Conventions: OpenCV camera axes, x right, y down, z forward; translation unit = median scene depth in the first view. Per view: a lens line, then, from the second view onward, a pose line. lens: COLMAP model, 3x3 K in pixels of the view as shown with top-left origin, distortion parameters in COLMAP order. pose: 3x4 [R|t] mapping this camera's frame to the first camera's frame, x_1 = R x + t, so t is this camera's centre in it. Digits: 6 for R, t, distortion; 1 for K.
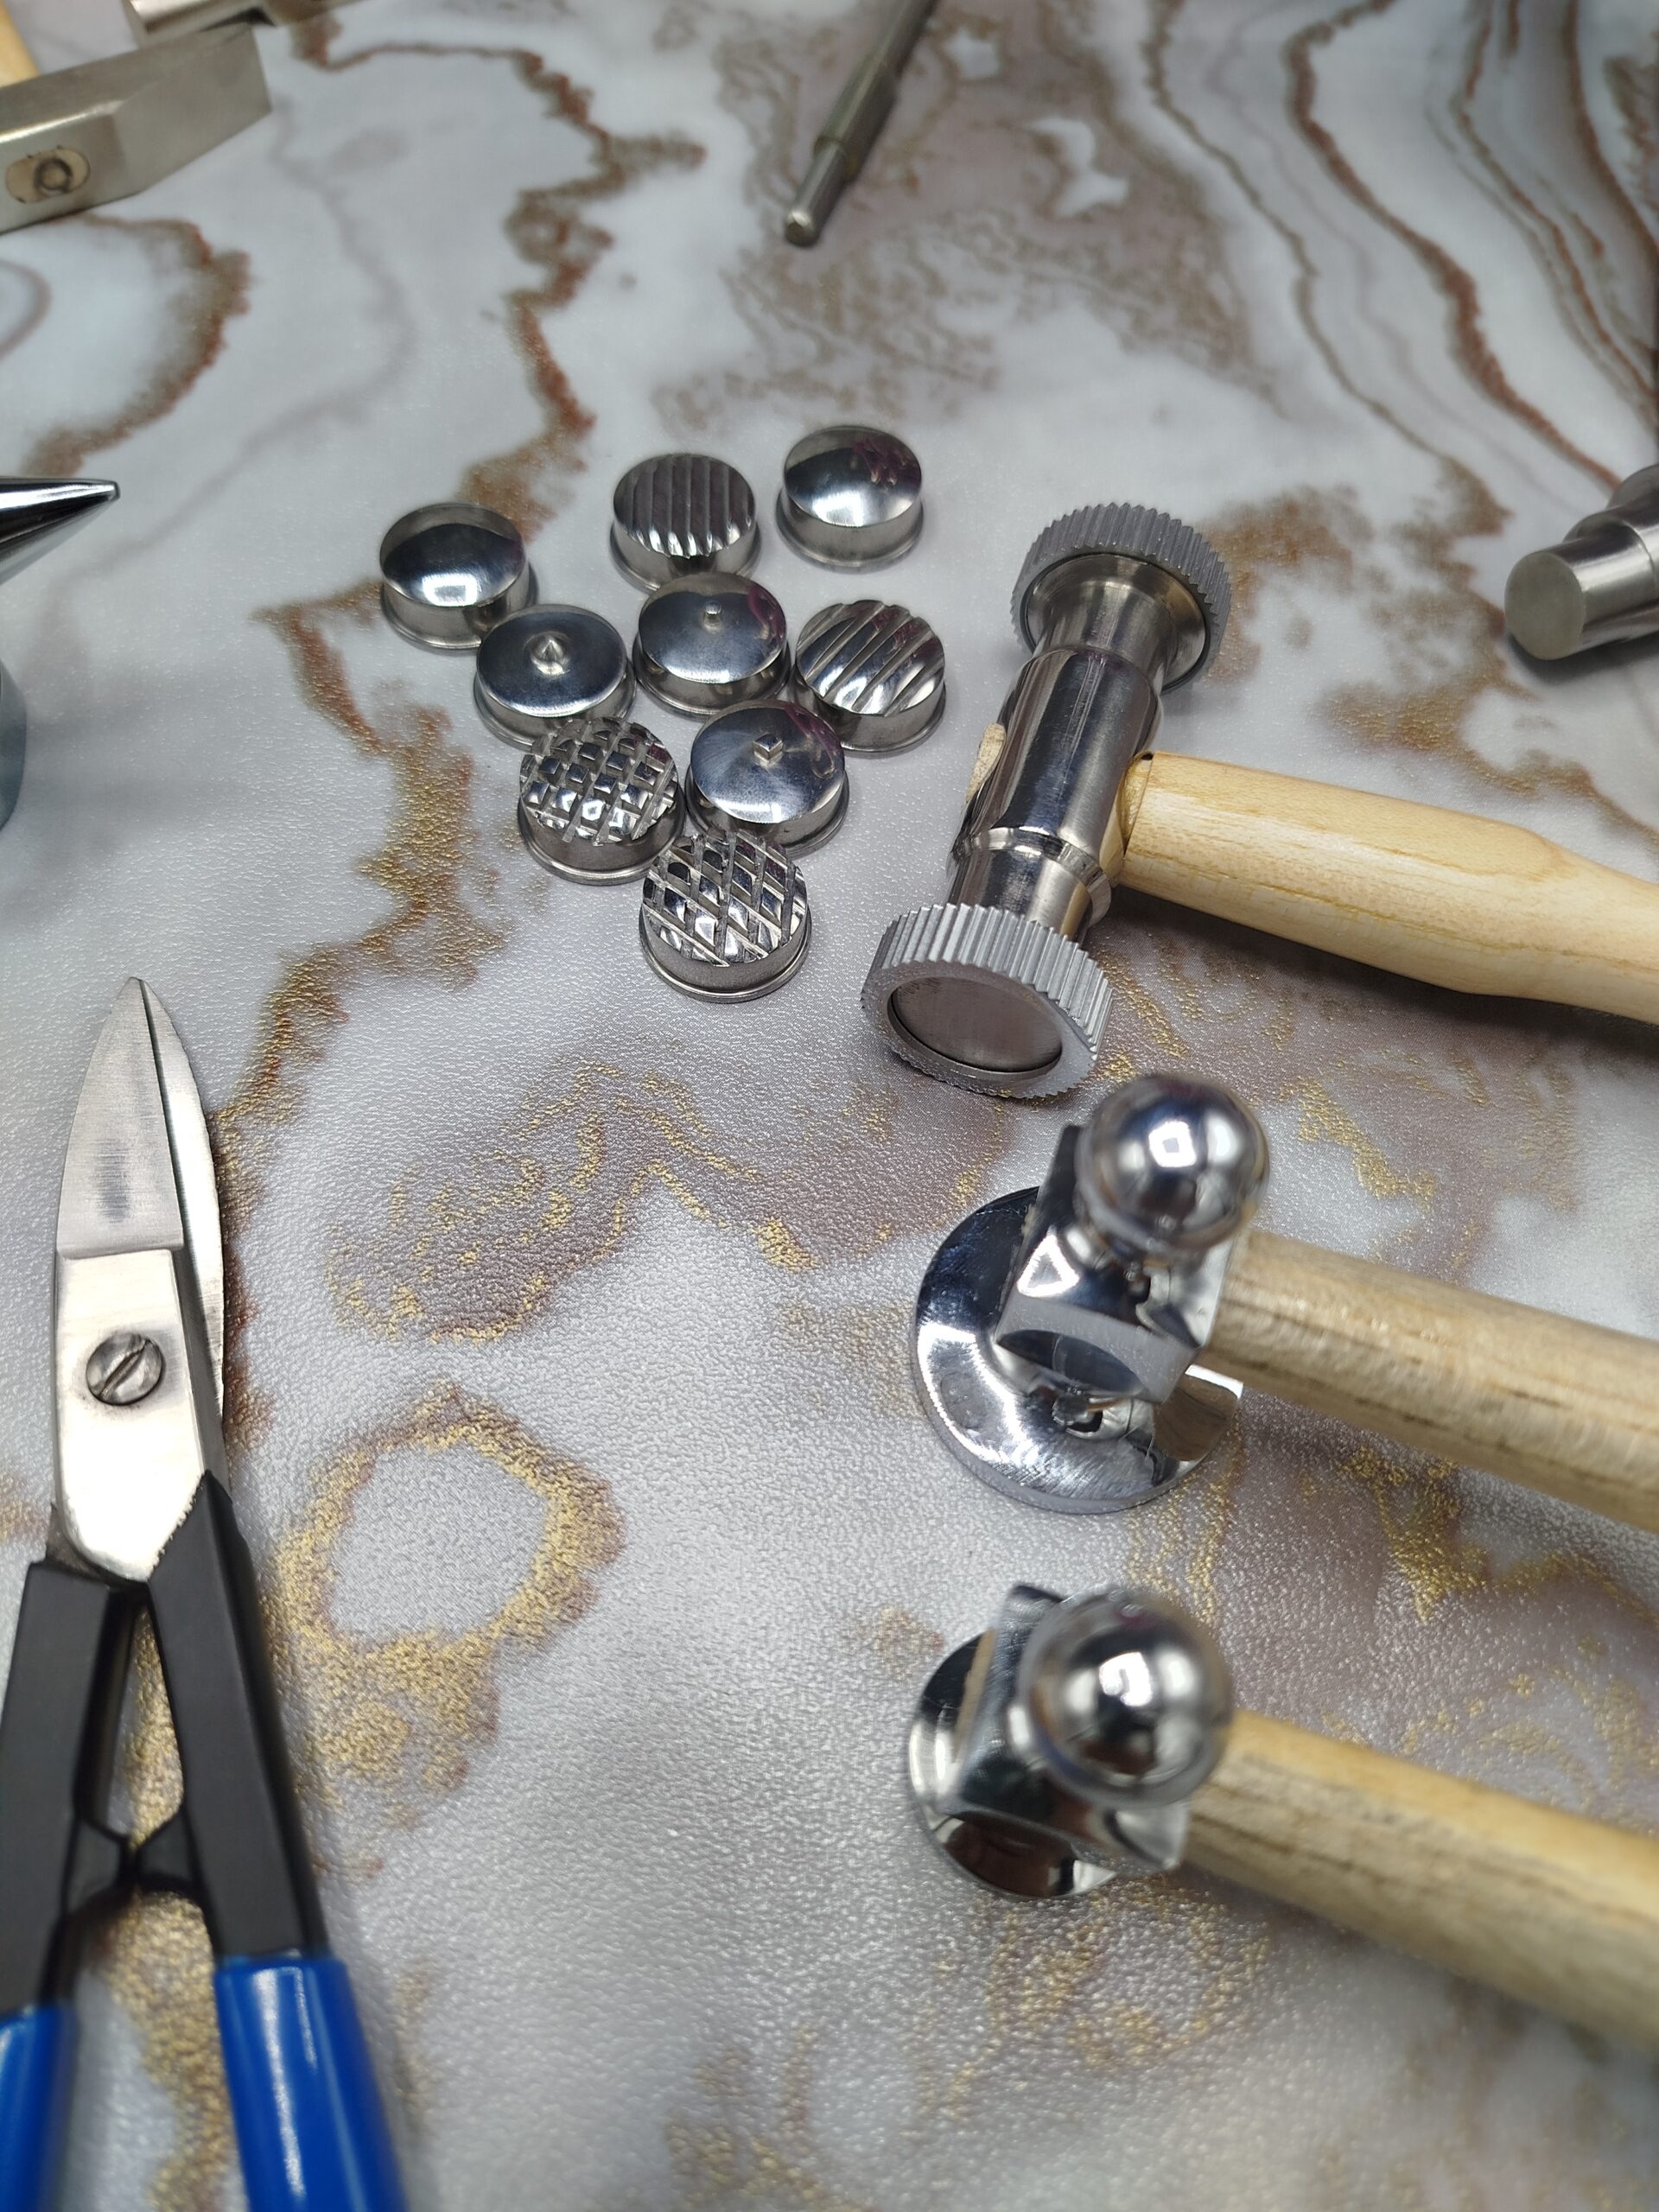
lens RADIAL K [[1622.0, 0, 829.5], [0, 1622.0, 1106.0], [0, 0, 1]] dist [-0.036214, 0.003568]
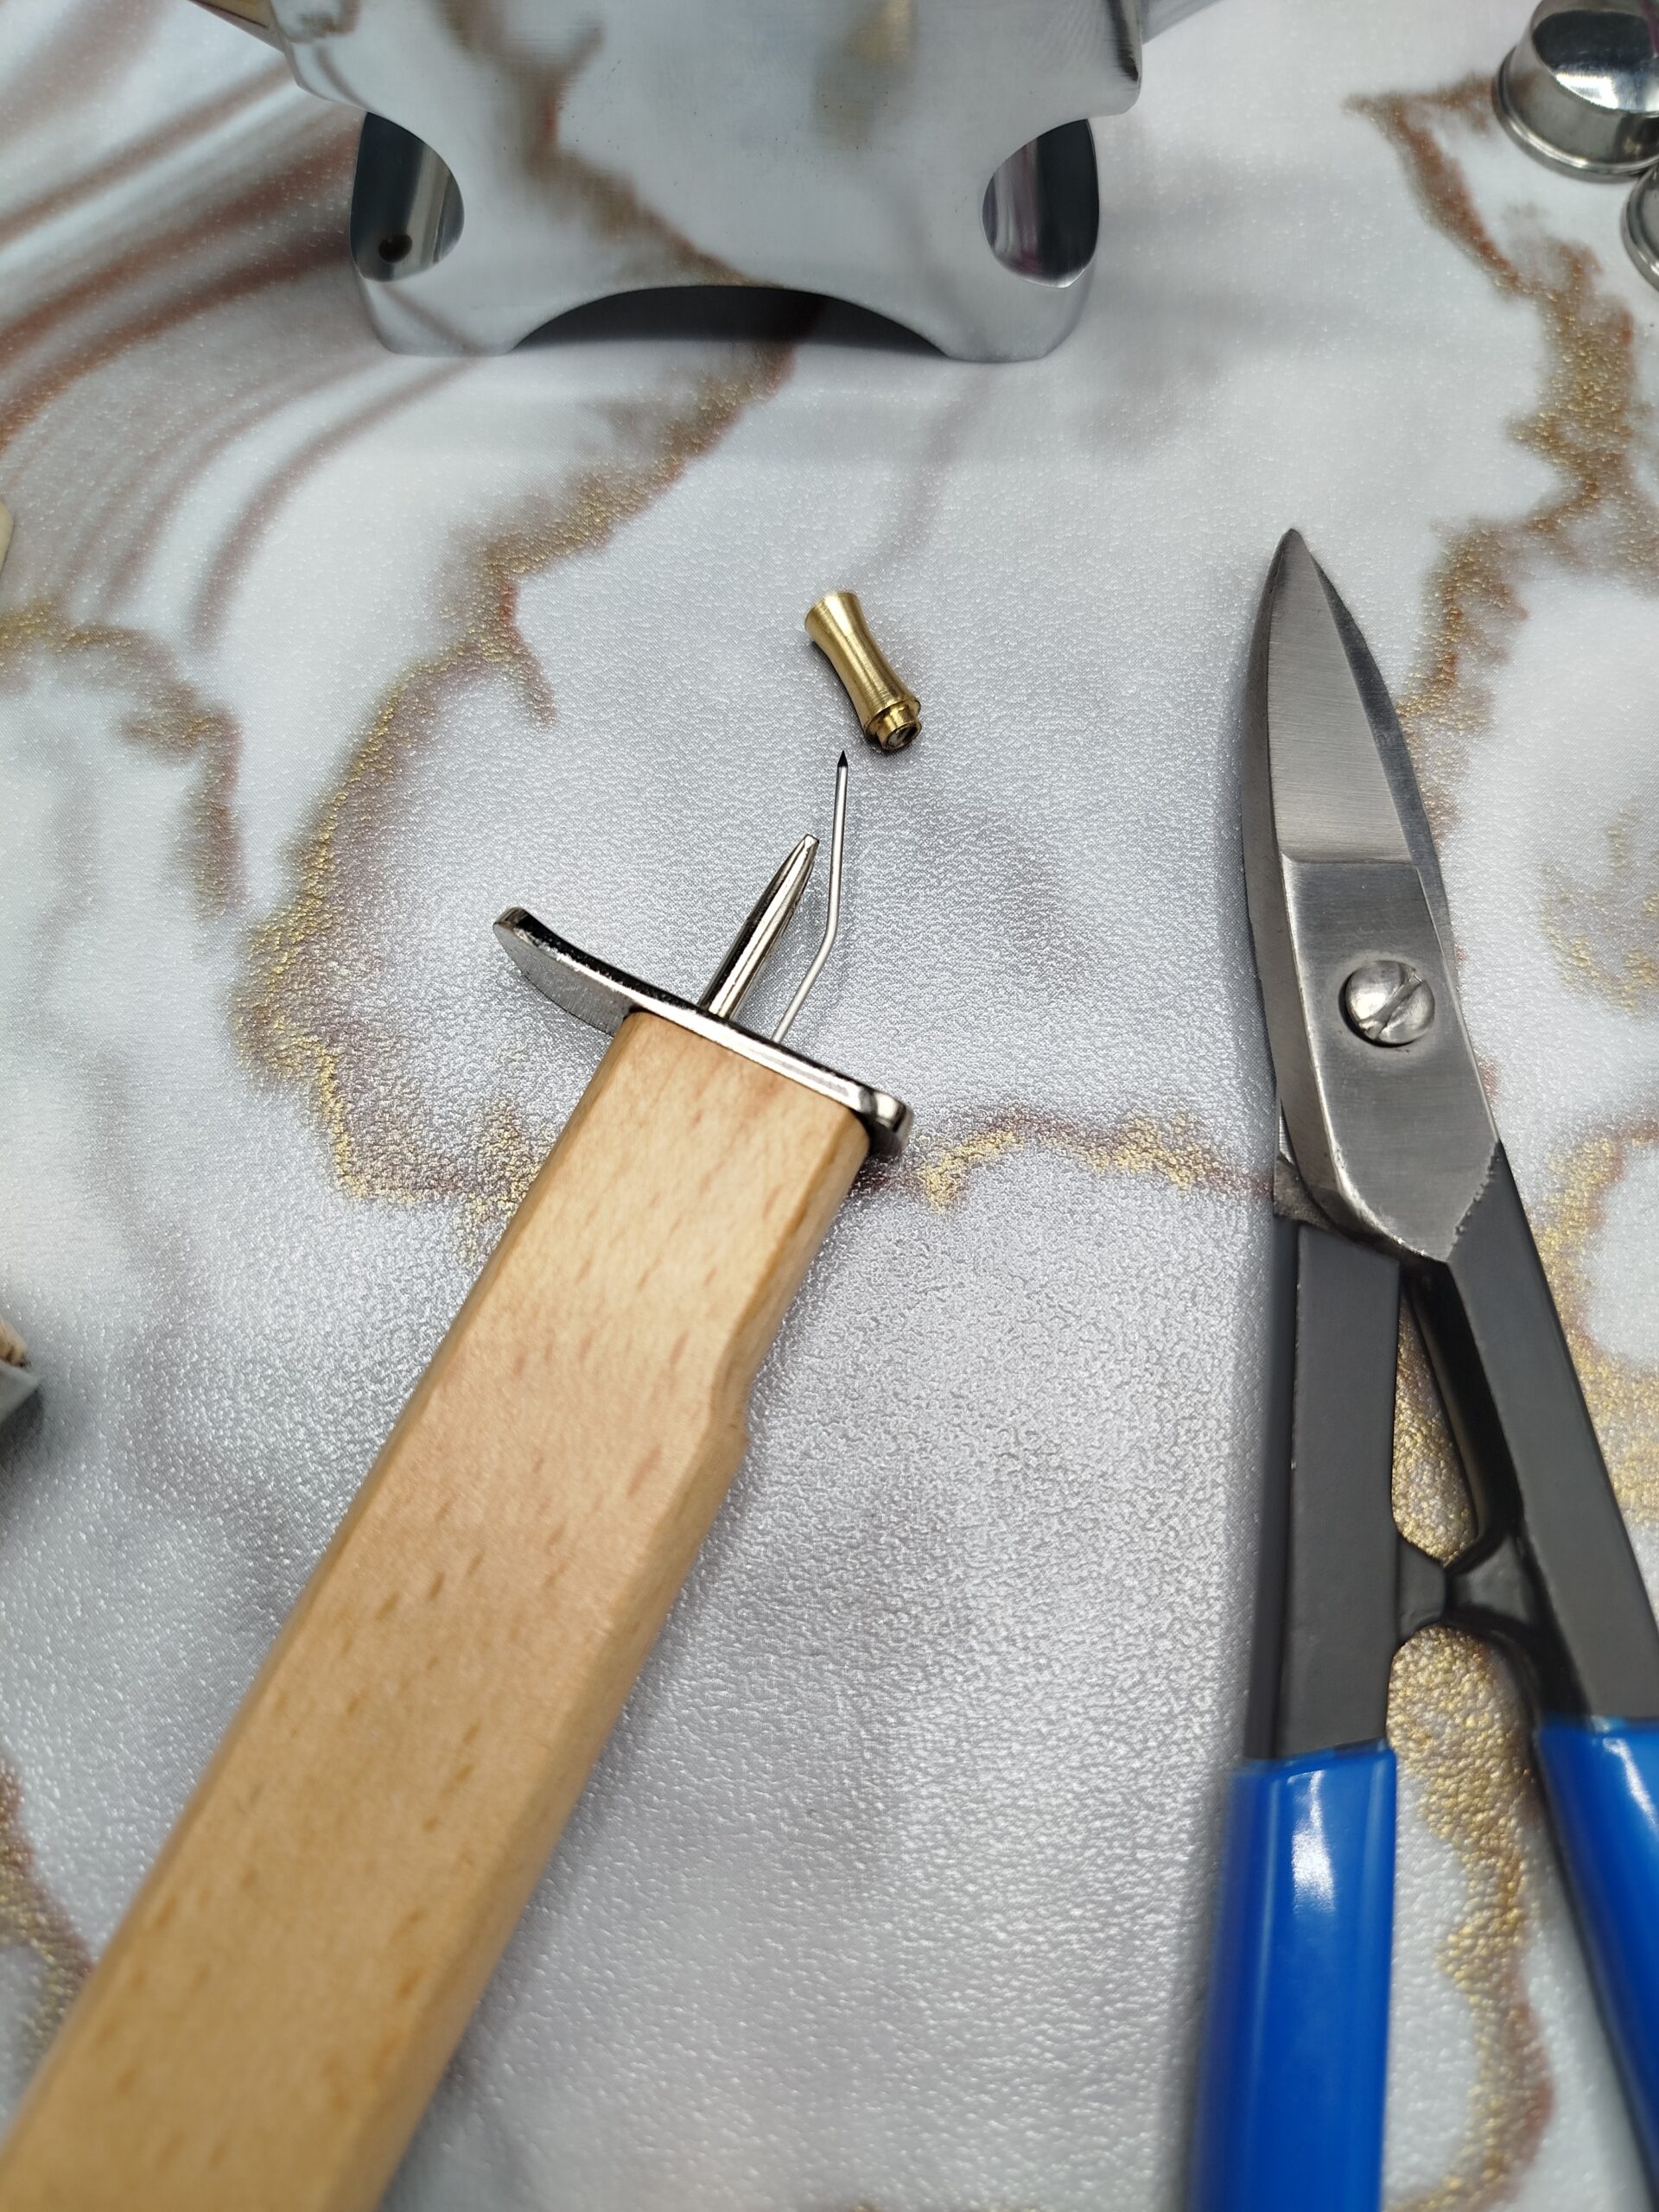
lens RADIAL K [[1622.0, 0, 829.5], [0, 1622.0, 1106.0], [0, 0, 1]] dist [-0.036214, 0.003568]
pose [[0.986153, 0.136839, -0.093684, -0.409565], [-0.122071, 0.981357, 0.148446, 0.084202], [0.112251, -0.134954, 0.984473, 0.110137]]
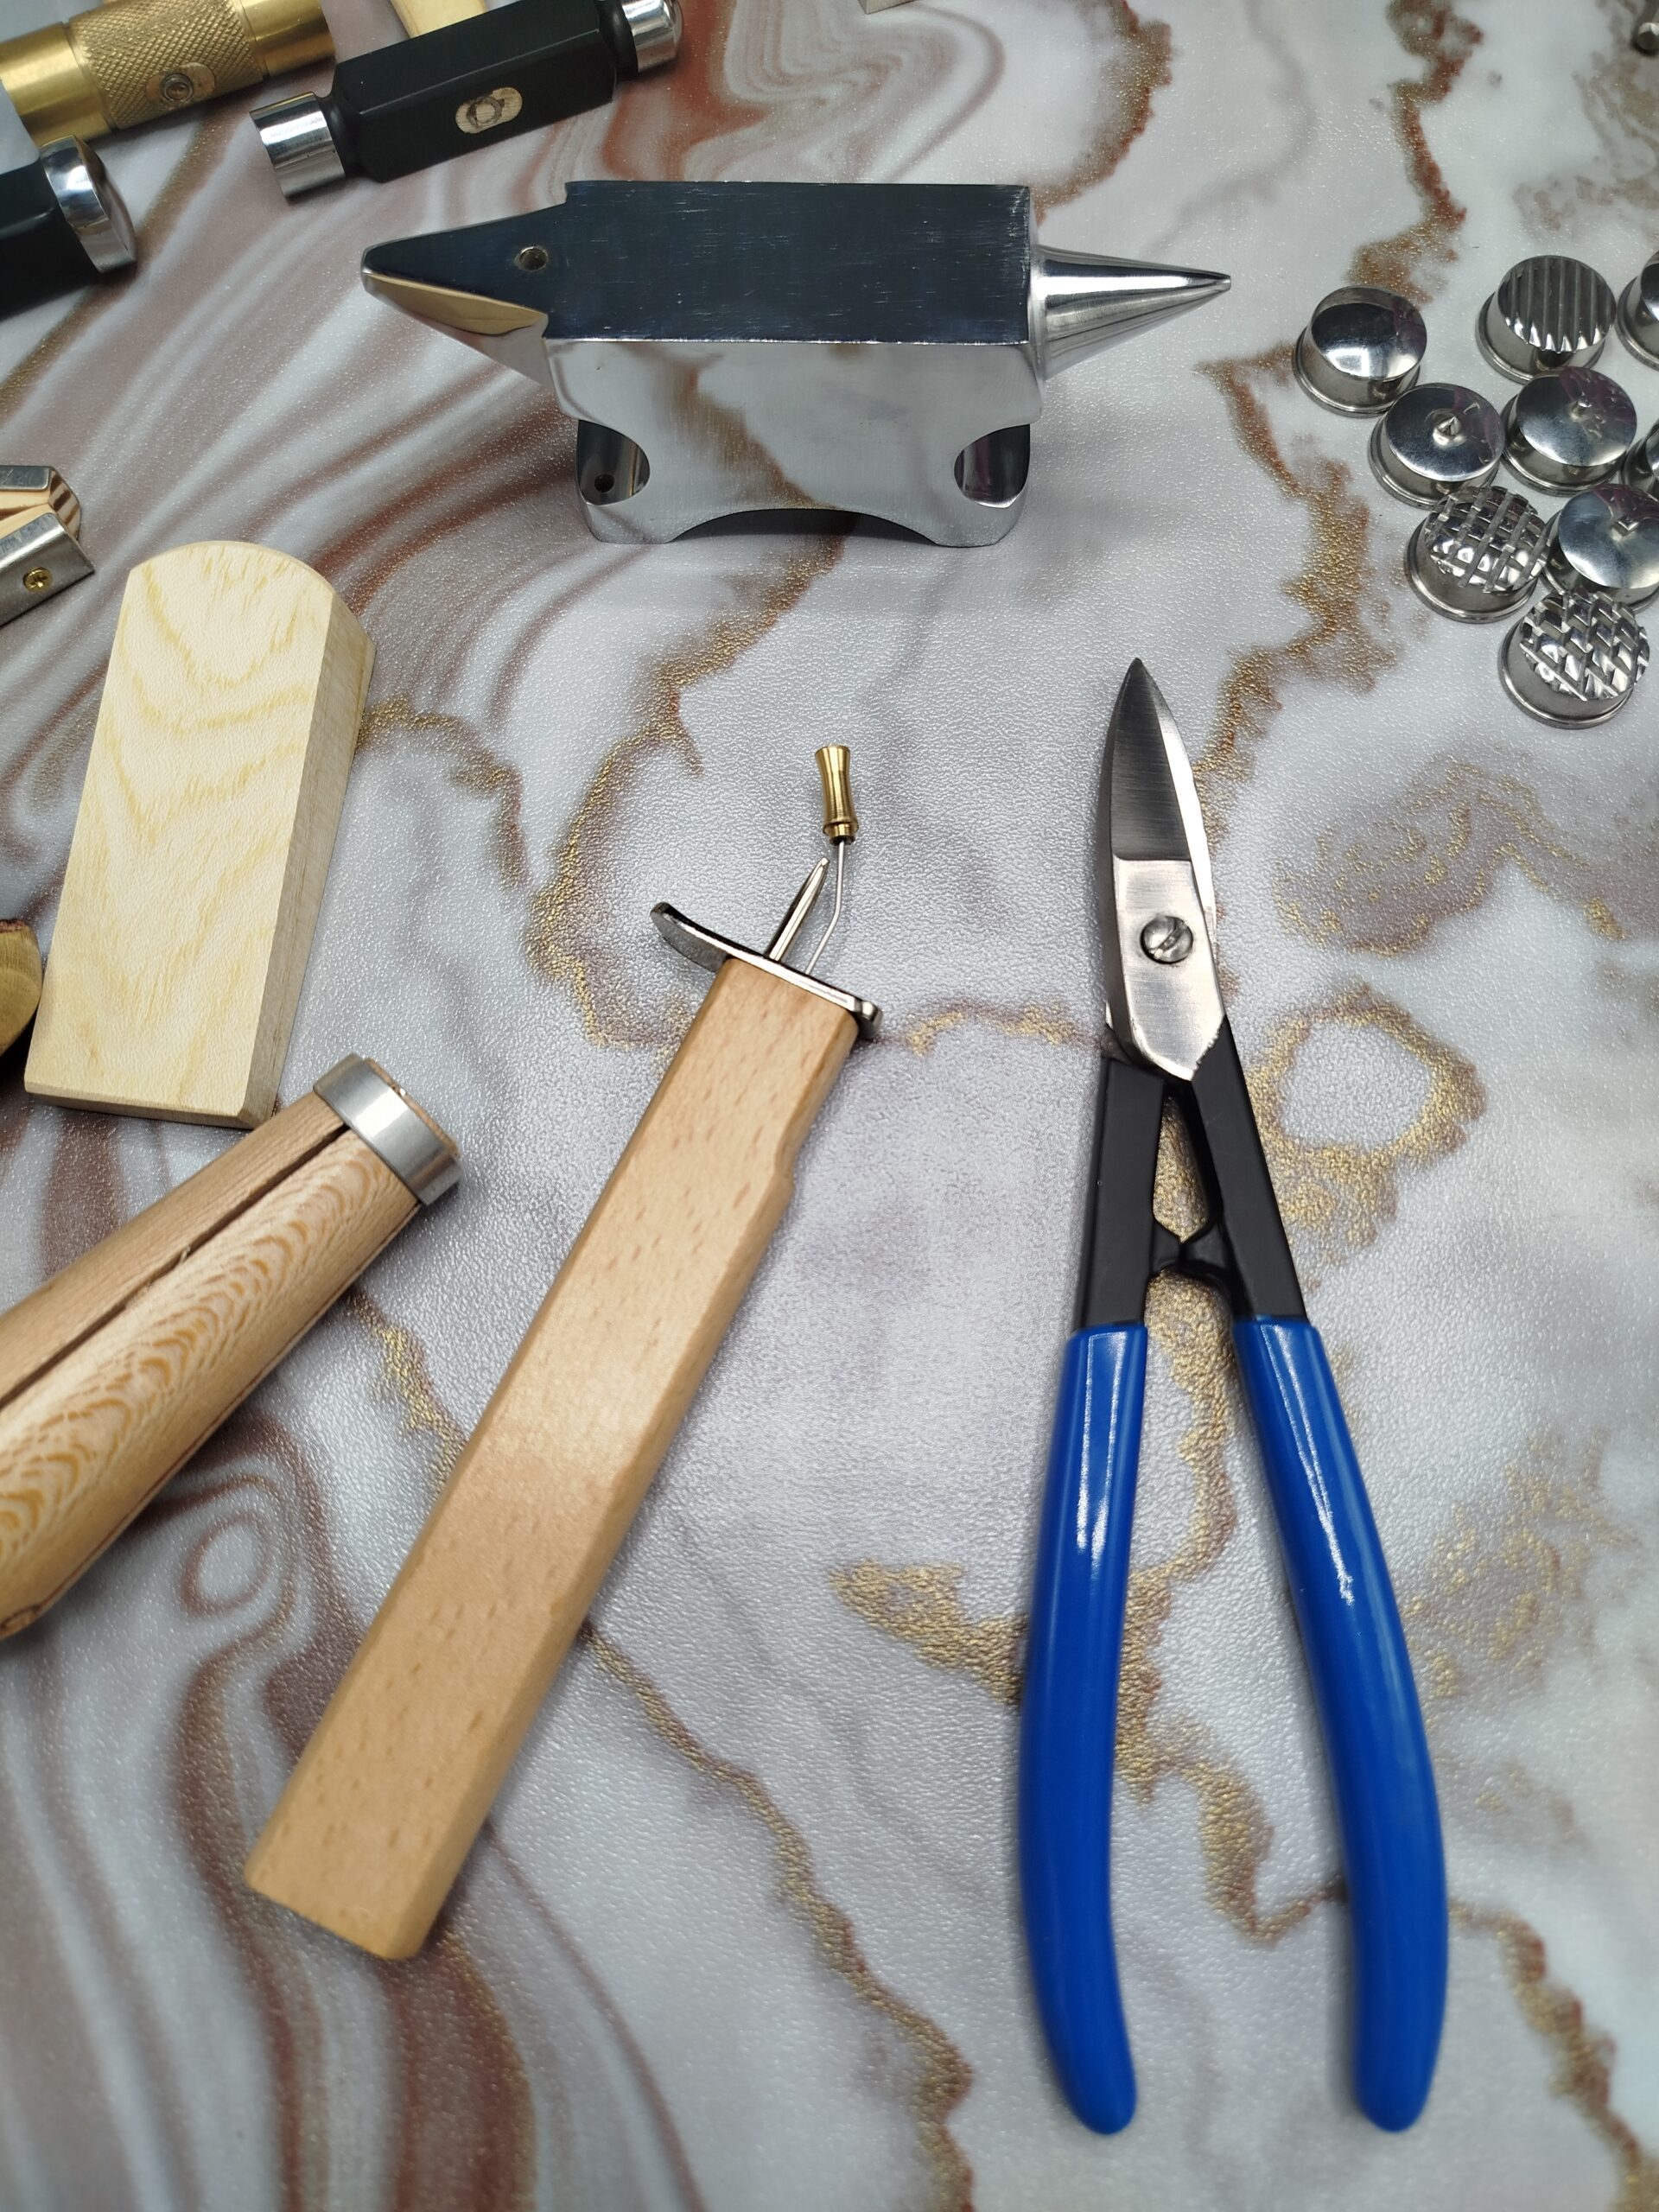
lens RADIAL K [[1602.9, 0, 816.5], [0, 1602.9, 1104.5], [0, 0, 1]] dist [0.009485, -0.035682]
pose [[0.980523, 0.149476, -0.127404, -0.352234], [-0.124297, 0.974516, 0.186730, 0.051039], [0.152069, -0.167257, 0.974115, -0.312846]]
